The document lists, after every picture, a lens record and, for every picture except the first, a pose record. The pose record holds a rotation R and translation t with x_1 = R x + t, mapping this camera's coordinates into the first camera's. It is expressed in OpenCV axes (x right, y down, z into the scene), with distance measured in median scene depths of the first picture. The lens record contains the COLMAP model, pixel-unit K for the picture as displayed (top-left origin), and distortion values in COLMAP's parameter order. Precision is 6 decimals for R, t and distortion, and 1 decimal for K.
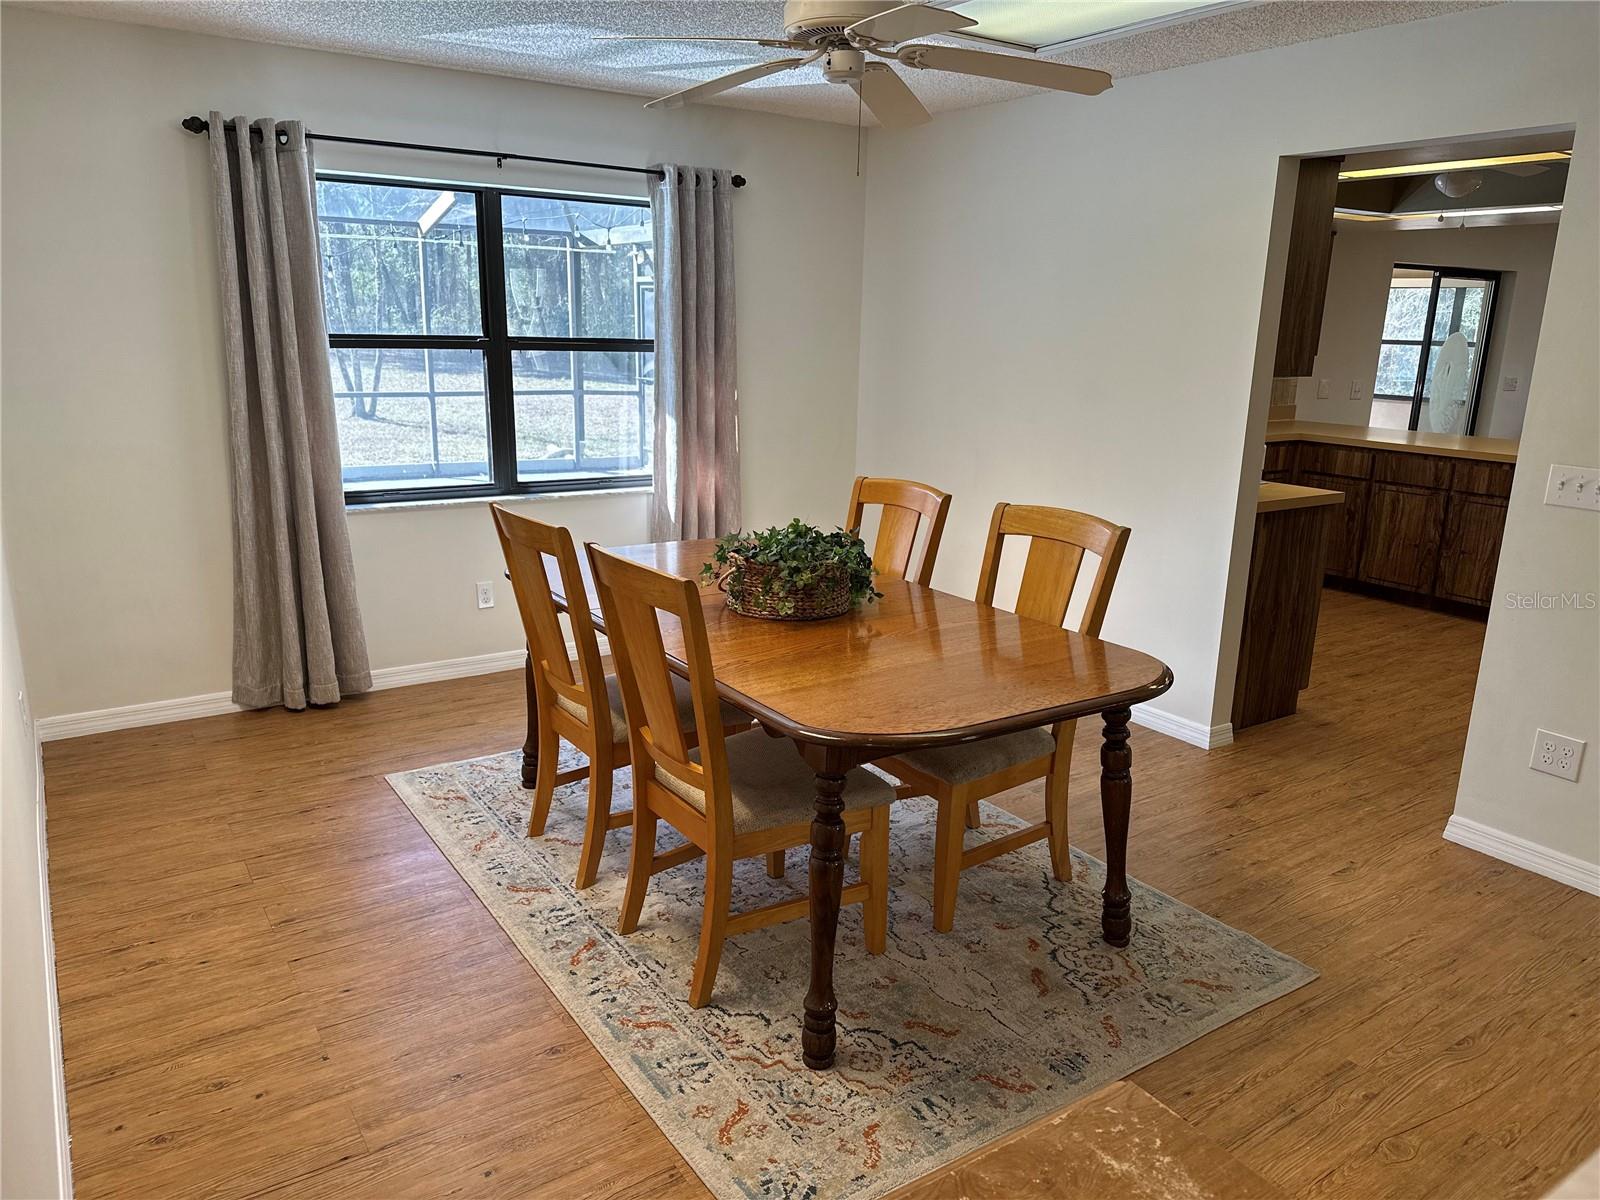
lens RADIAL K [[1150.2, 0, 790.7], [0, 1150.2, 626.3], [0, 0, 1]] dist [0.047134, -0.063861]
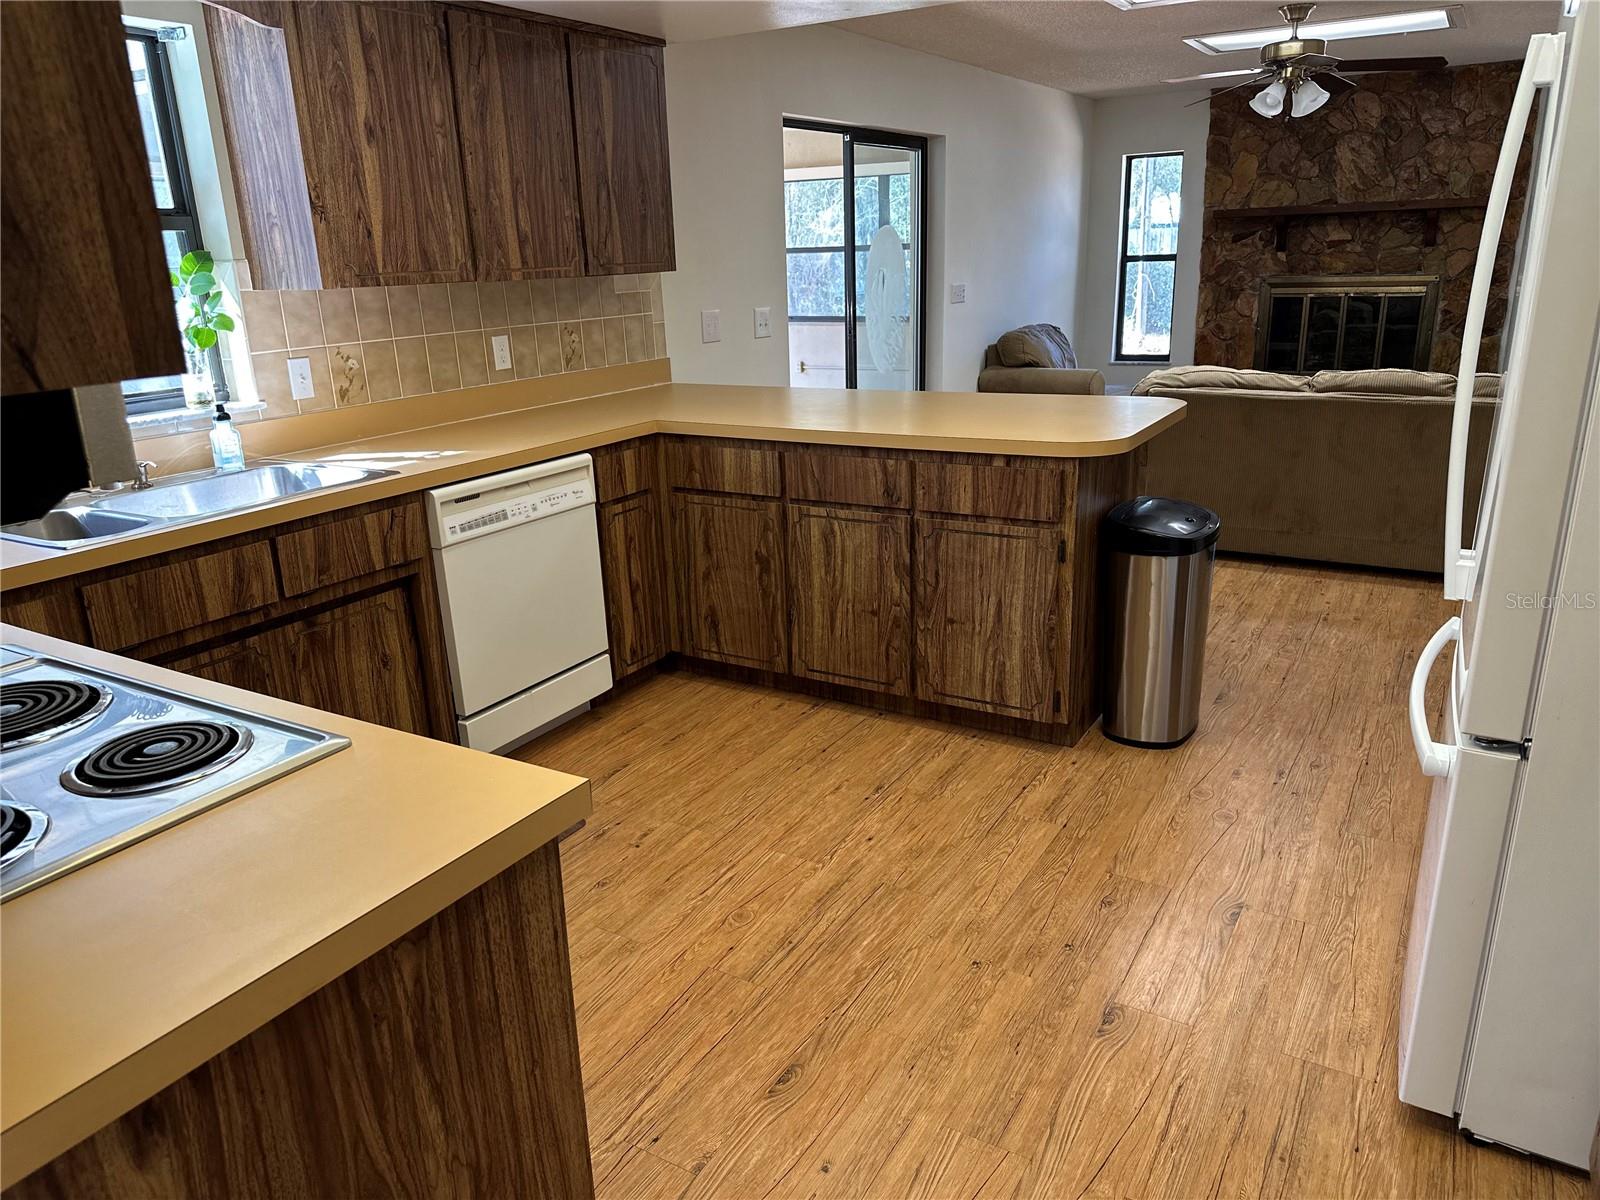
lens RADIAL K [[1150.2, 0, 790.7], [0, 1150.2, 626.3], [0, 0, 1]] dist [0.047134, -0.063861]
pose [[0.909245, -0.180823, 0.374934, 0.293296], [0.158560, 0.983267, 0.089689, -0.116573], [-0.384878, -0.022100, 0.922703, 0.504515]]
